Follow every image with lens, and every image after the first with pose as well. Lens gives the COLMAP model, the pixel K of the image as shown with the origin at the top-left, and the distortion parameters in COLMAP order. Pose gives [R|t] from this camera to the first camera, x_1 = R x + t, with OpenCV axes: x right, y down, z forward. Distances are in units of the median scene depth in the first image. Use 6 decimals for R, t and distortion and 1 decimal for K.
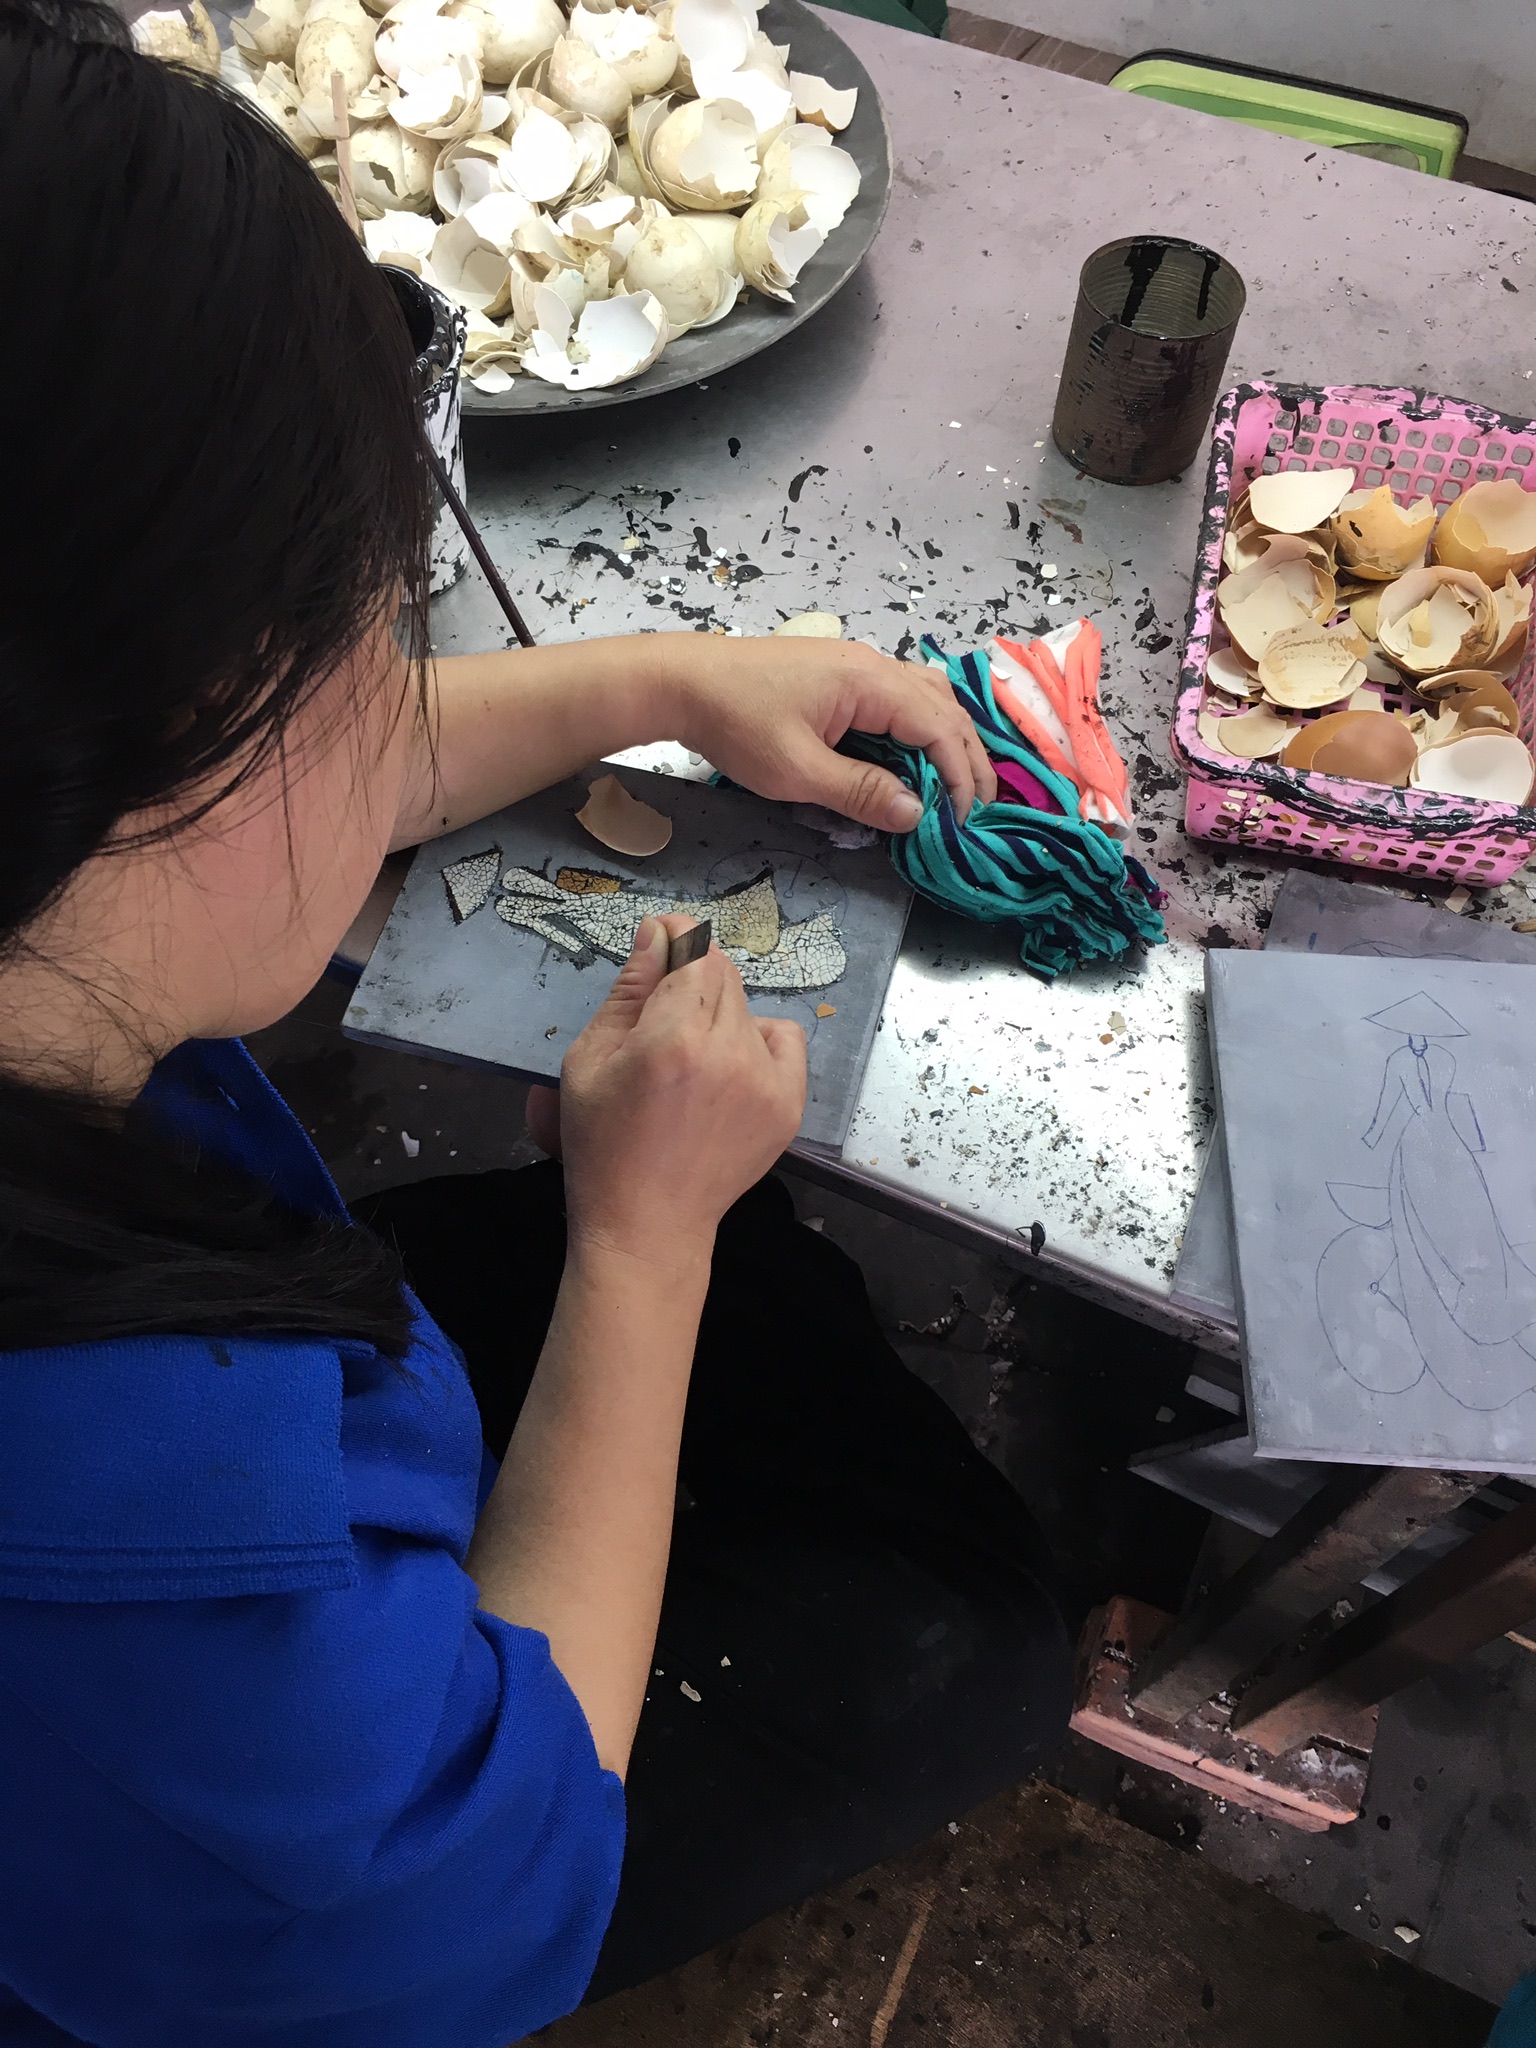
lens RADIAL K [[1750.6, 0, 766.8], [0, 1750.6, 1024.5], [0, 0, 1]] dist [0.072902, -0.077419]
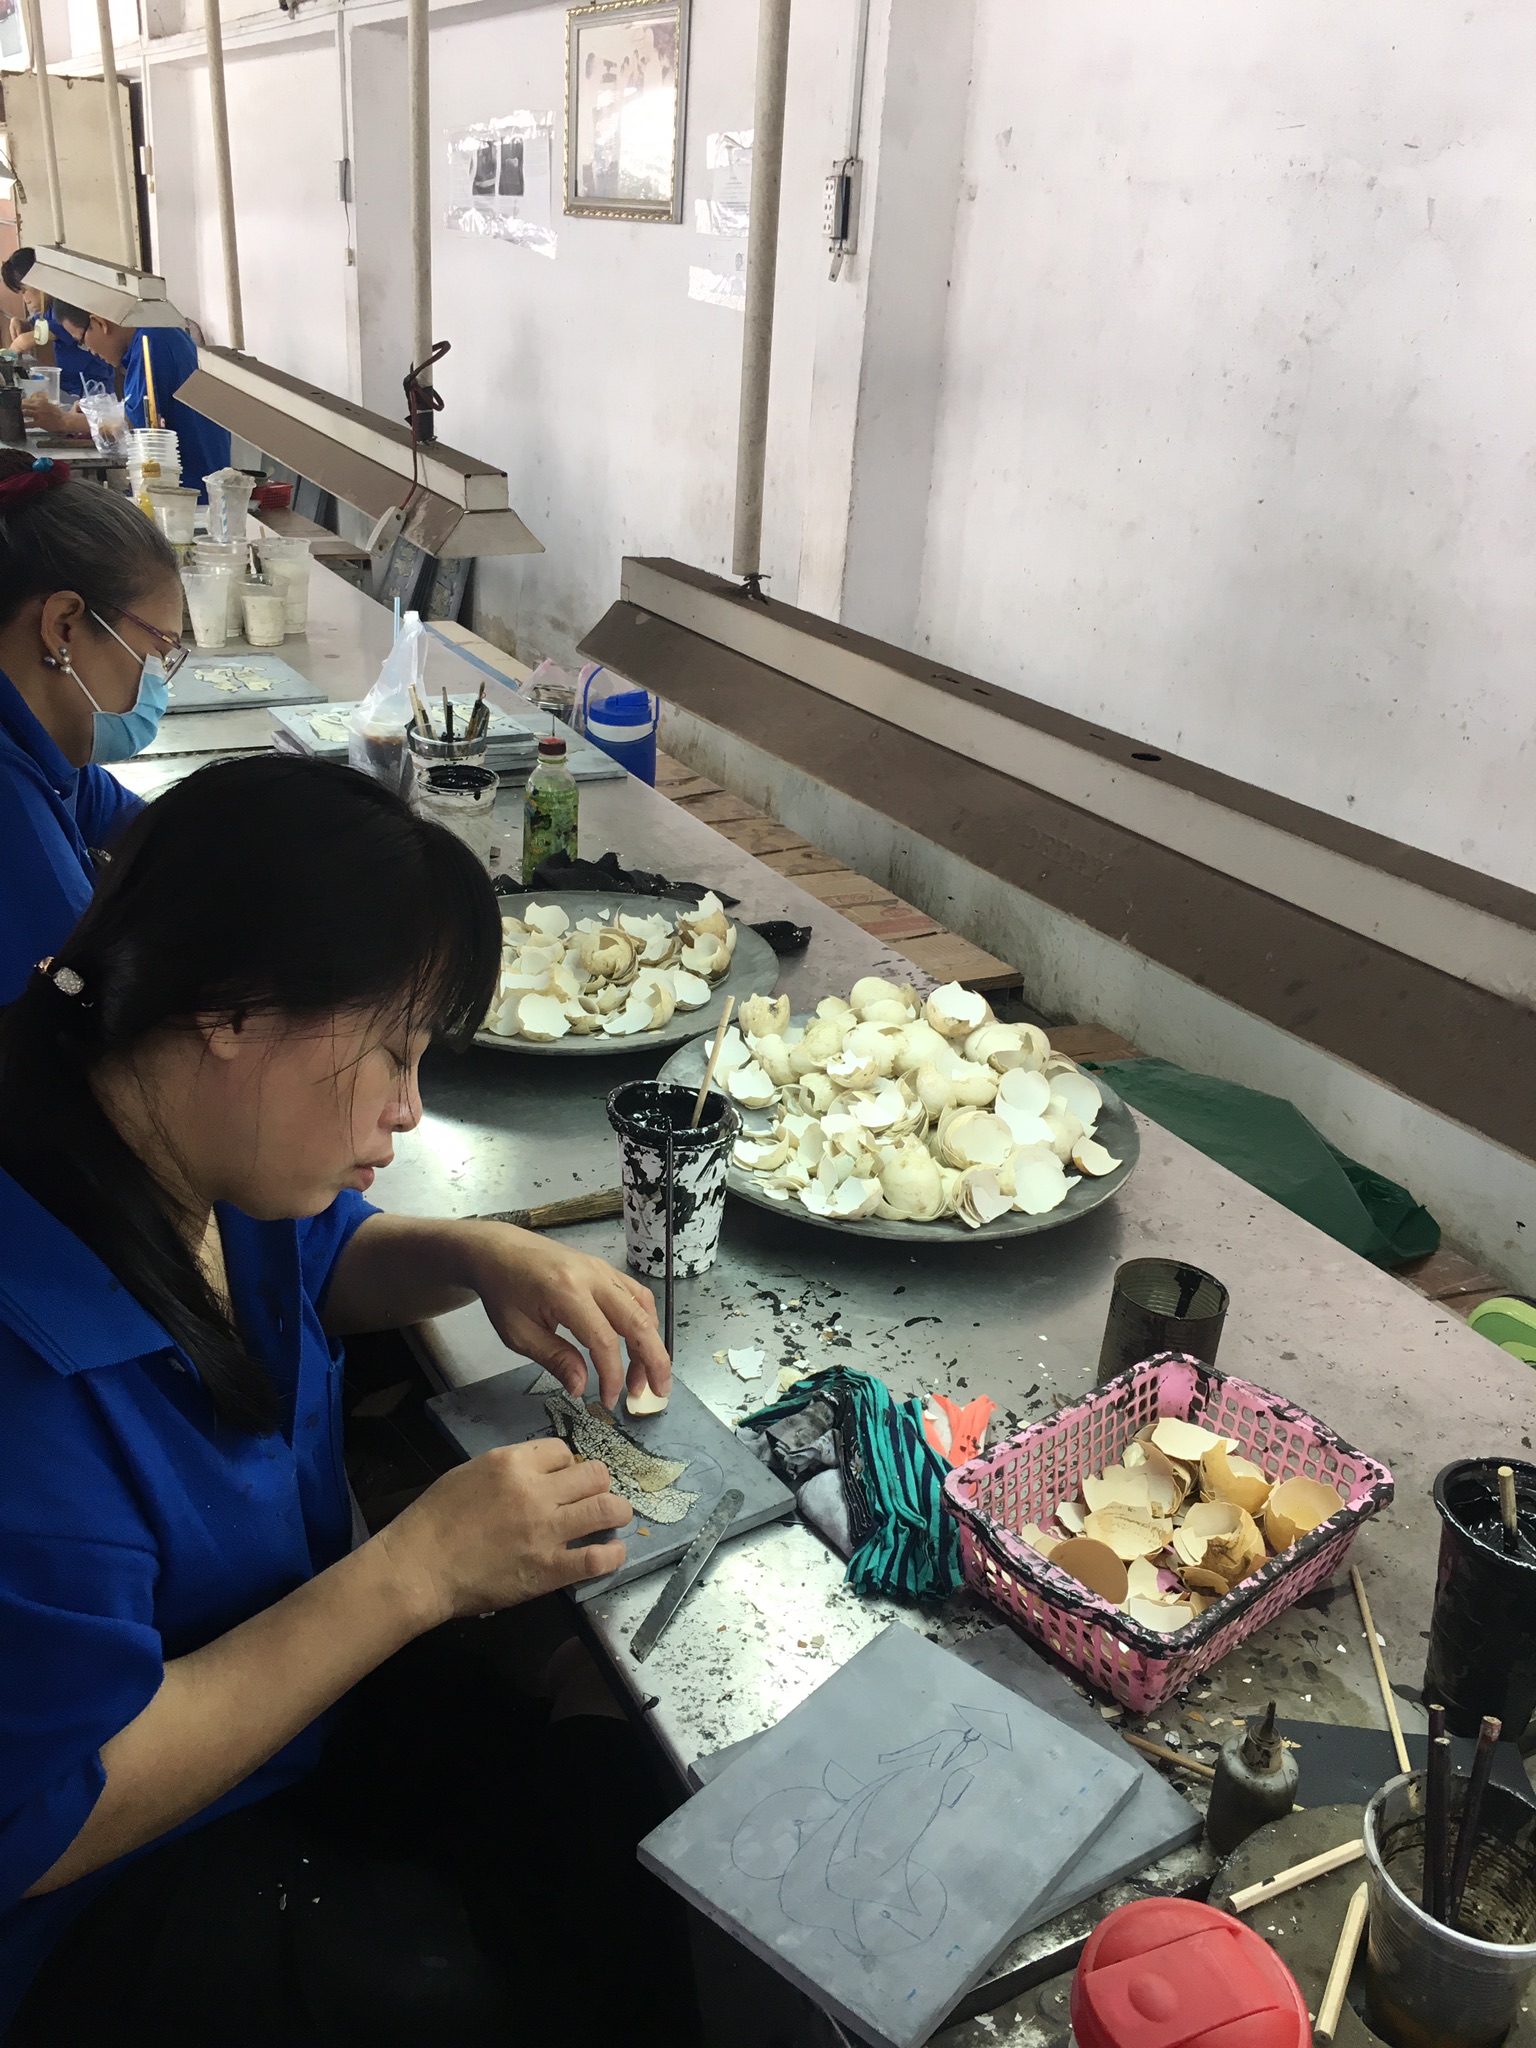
lens RADIAL K [[1750.6, 0, 765.4], [0, 1750.6, 1026.3], [0, 0, 1]] dist [0.072902, -0.077419]
pose [[0.798000, 0.269555, -0.539014, 0.680145], [-0.537984, 0.721710, -0.435554, 0.239198], [0.271606, 0.637553, 0.720941, -0.272968]]
